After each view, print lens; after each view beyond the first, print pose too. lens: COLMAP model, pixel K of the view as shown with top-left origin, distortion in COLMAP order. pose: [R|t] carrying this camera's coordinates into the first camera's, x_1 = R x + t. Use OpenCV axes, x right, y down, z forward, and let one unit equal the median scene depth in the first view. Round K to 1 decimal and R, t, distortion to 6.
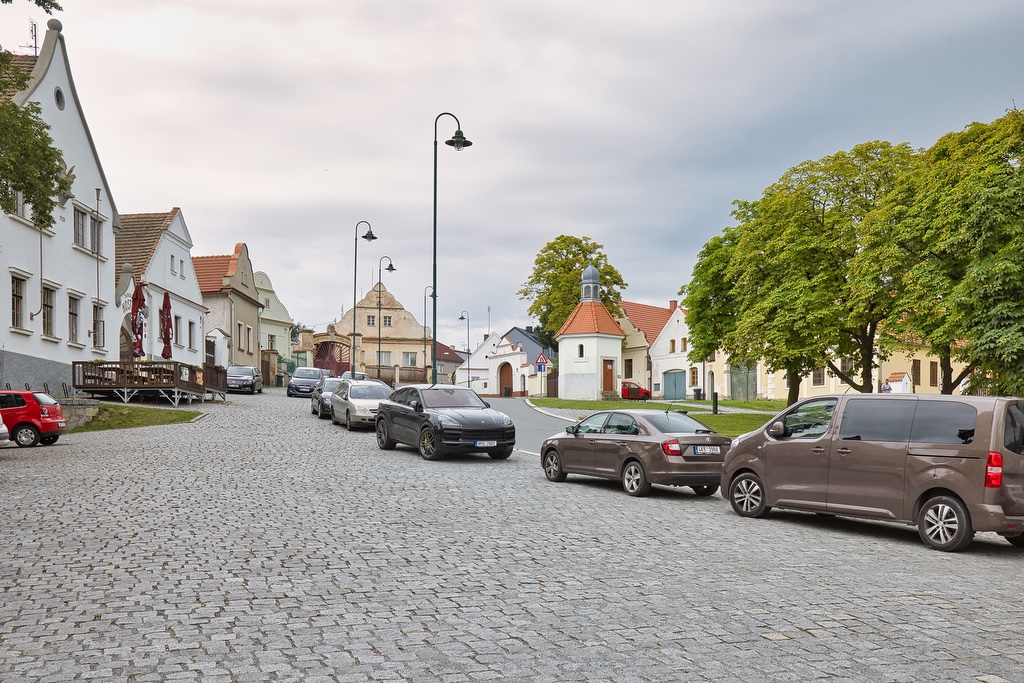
lens RADIAL K [[965.1, 0, 512.6], [0, 965.1, 471.6], [0, 0, 1]] dist [0.001769, -0.012907]
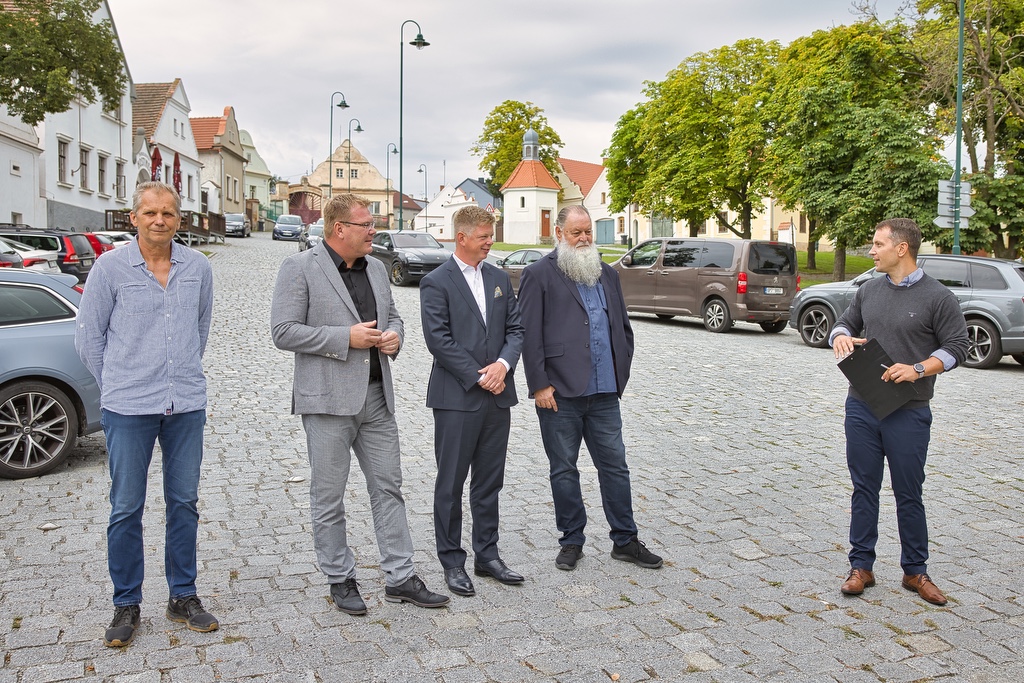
lens RADIAL K [[1095.9, 0, 512.0], [0, 1095.9, 341.5], [0, 0, 1]] dist [0.015228, 0.019726]
pose [[0.999392, 0.001431, 0.034839, 0.012394], [-0.001818, 0.999937, 0.011073, 0.031176], [-0.034821, -0.011129, 0.999332, -0.350872]]
